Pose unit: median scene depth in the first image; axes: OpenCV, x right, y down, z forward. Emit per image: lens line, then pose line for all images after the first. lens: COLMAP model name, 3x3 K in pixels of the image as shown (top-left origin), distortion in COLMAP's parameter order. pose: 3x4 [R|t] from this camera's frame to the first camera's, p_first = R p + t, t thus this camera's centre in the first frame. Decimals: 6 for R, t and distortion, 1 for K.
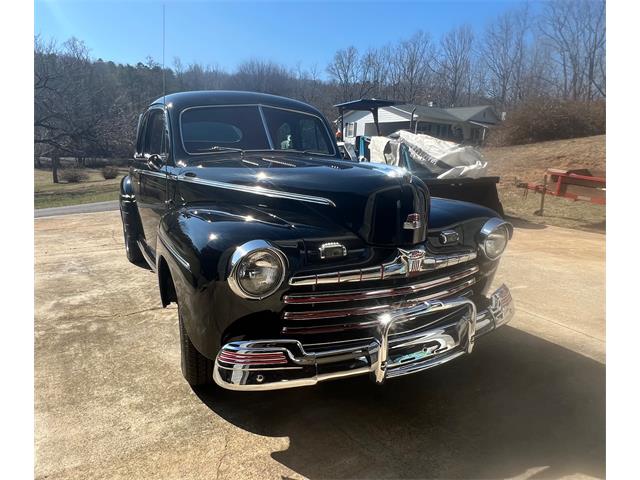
lens RADIAL K [[406.9, 0, 303.5], [0, 406.9, 243.9], [0, 0, 1]] dist [0.001476, -0.000359]
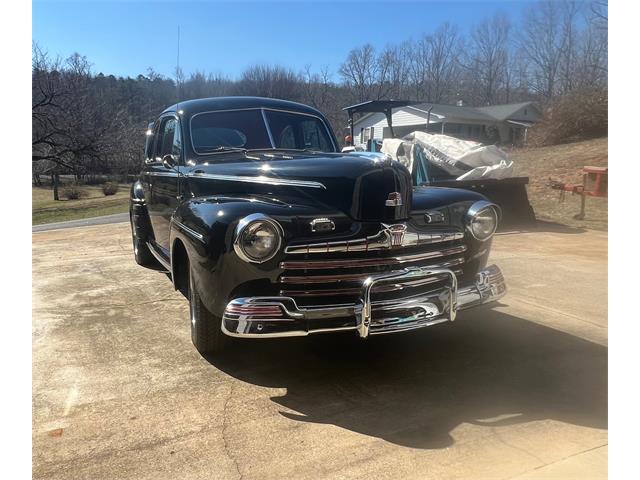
lens RADIAL K [[466.2, 0, 259.3], [0, 466.2, 236.7], [0, 0, 1]] dist [0.004652, 0.000207]
pose [[0.992429, -0.010440, -0.122374, 0.038786], [0.002001, 0.997623, -0.068881, 0.098128], [0.122802, 0.068114, 0.990091, -0.233937]]
